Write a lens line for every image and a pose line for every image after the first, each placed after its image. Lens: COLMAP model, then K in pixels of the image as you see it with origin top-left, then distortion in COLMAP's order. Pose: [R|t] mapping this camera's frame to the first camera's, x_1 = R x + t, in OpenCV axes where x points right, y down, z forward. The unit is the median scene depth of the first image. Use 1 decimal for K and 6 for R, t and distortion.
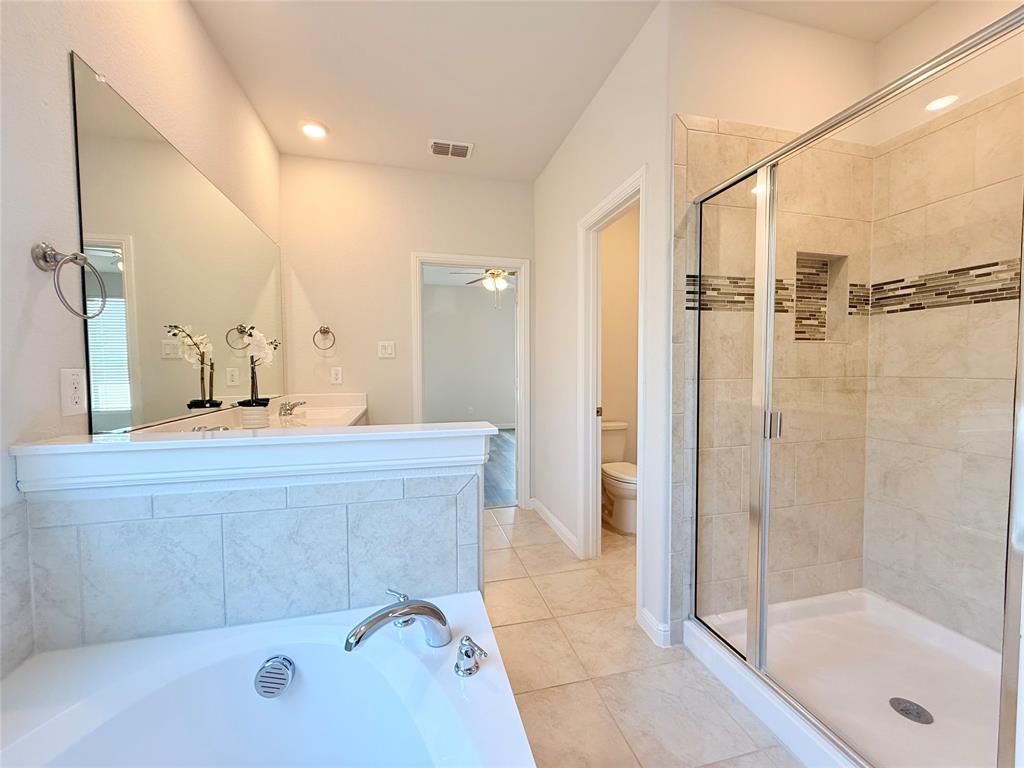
lens RADIAL K [[407.9, 0, 510.0], [0, 407.9, 383.7], [0, 0, 1]] dist [-0.000685, 0.000381]
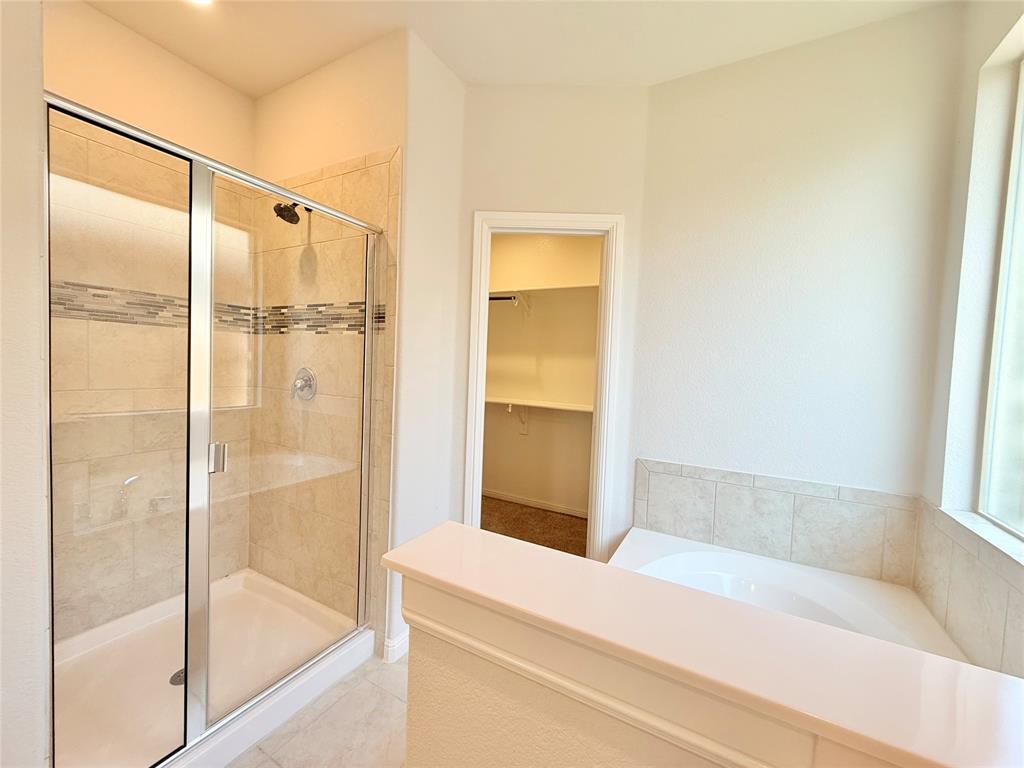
lens RADIAL K [[407.9, 0, 510.0], [0, 407.9, 383.7], [0, 0, 1]] dist [-0.000685, 0.000381]
pose [[-0.725566, -0.056599, 0.685821, -0.370874], [-0.011353, 0.997461, 0.070307, -0.109256], [-0.688059, 0.043226, -0.724366, 0.951690]]
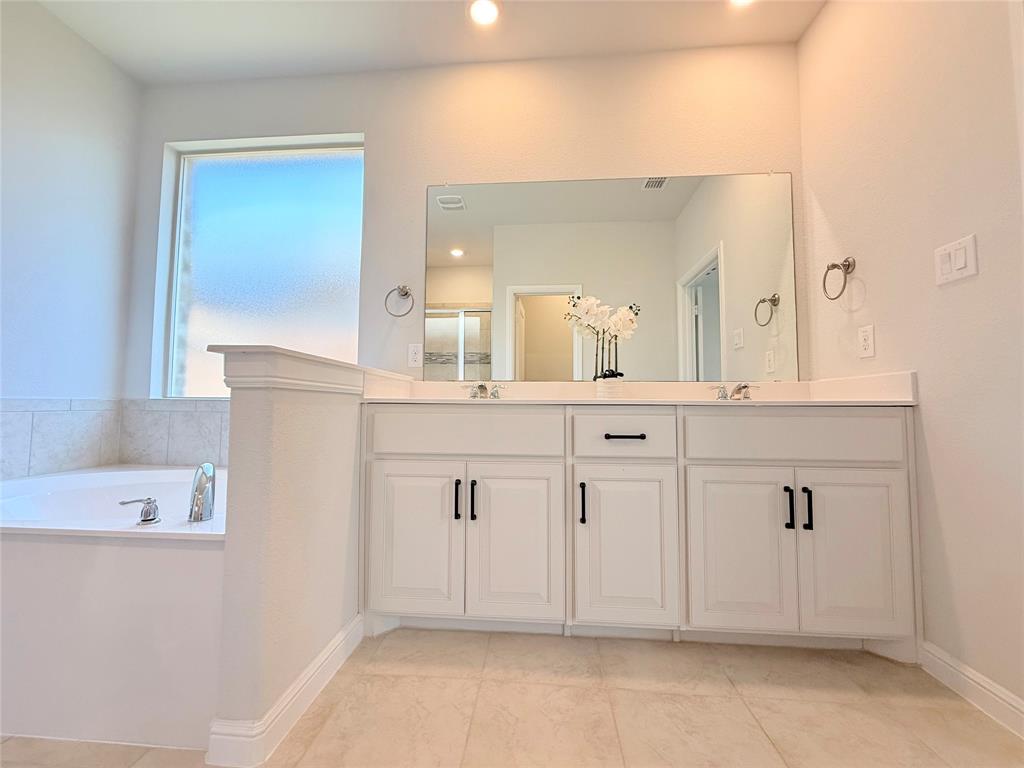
lens RADIAL K [[407.9, 0, 510.0], [0, 407.9, 383.7], [0, 0, 1]] dist [-0.000685, 0.000381]
pose [[-0.322733, -0.054491, -0.944920, 0.396681], [-0.043915, 0.998128, -0.042561, 0.137195], [0.945471, 0.027760, -0.324522, 1.285939]]
